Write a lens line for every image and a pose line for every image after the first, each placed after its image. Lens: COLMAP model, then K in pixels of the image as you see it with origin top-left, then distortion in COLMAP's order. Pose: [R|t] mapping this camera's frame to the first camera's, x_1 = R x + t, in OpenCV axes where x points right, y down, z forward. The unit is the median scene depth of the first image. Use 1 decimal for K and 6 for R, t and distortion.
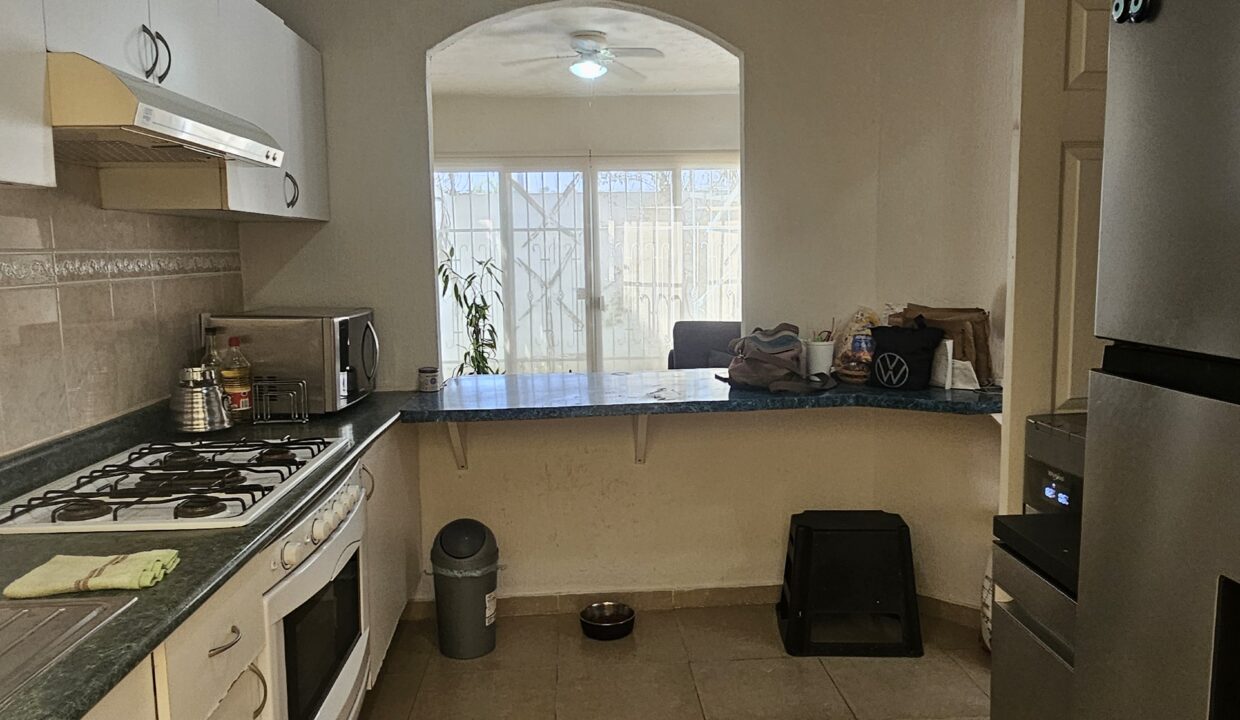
lens RADIAL K [[903.5, 0, 620.0], [0, 903.5, 360.0], [0, 0, 1]] dist [-0.003207, -0.004088]
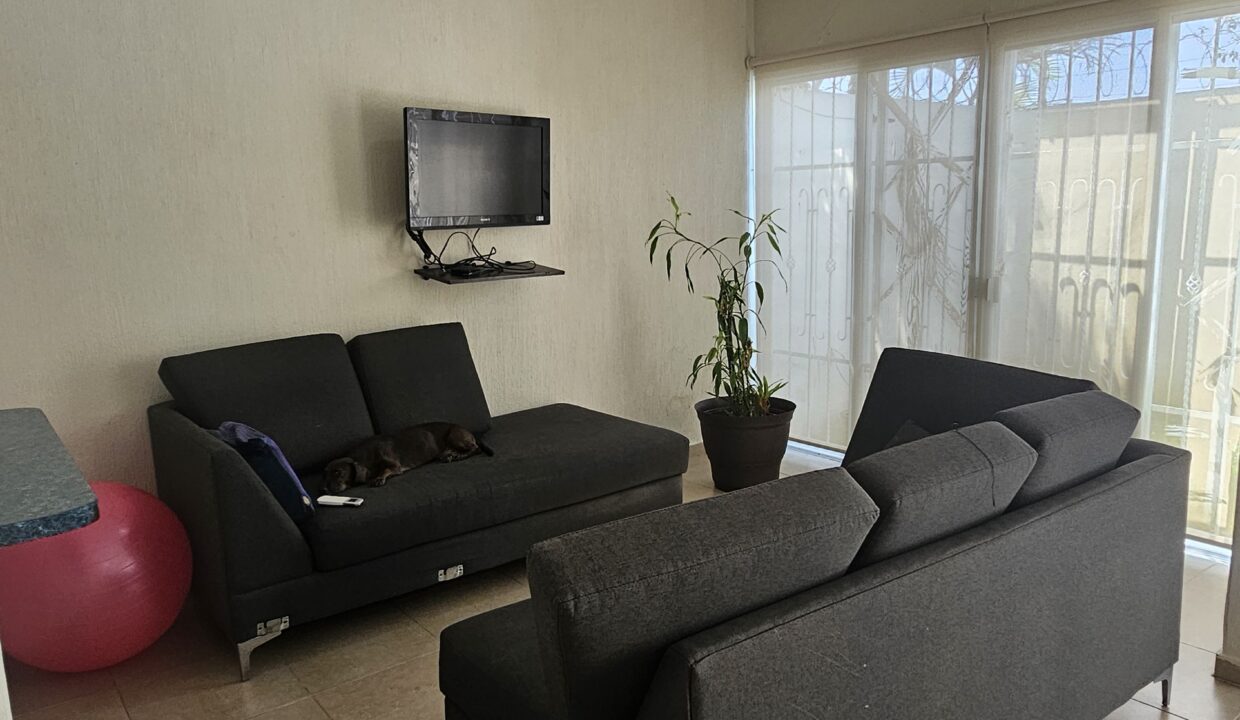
lens RADIAL K [[903.5, 0, 620.0], [0, 903.5, 360.0], [0, 0, 1]] dist [-0.003207, -0.004088]
pose [[0.568235, 0.136625, -0.811445, 0.316778], [-0.071448, 0.990587, 0.116754, -0.068575], [0.819759, -0.008368, 0.572648, 0.485314]]
